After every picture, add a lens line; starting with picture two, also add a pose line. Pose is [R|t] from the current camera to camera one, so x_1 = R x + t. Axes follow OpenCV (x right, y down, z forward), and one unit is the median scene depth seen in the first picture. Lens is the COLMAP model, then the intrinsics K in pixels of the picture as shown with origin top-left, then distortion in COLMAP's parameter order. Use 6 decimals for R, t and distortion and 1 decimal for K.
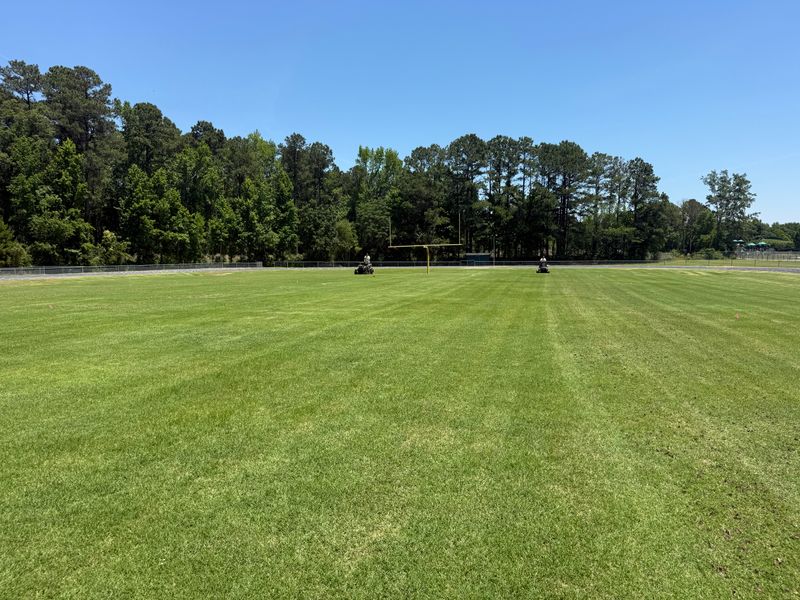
lens RADIAL K [[586.7, 0, 402.9], [0, 586.7, 305.6], [0, 0, 1]] dist [0.067323, -0.066181]
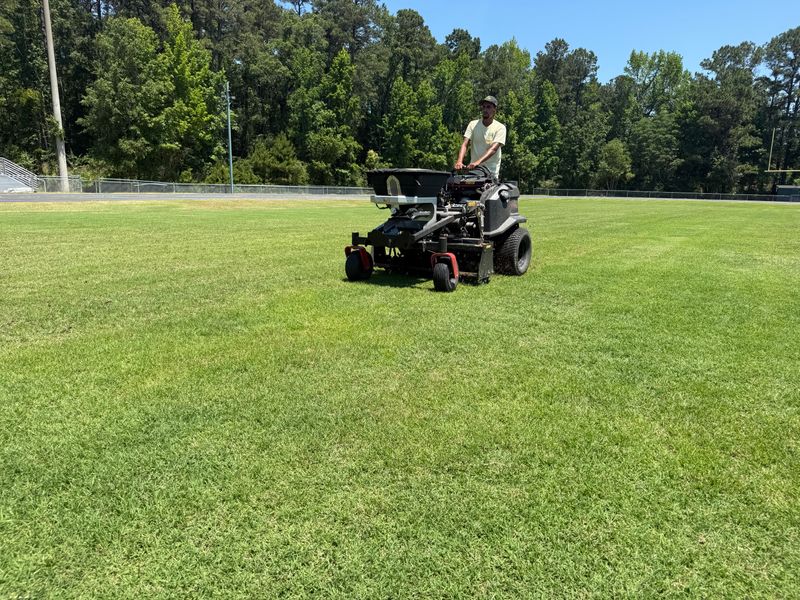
lens RADIAL K [[570.8, 0, 395.9], [0, 570.8, 304.4], [0, 0, 1]] dist [0.062078, -0.074155]
pose [[0.945803, 0.094787, -0.310600, -0.124198], [-0.056213, 0.989802, 0.130887, -0.003114], [0.319839, -0.106333, 0.941486, 0.098511]]
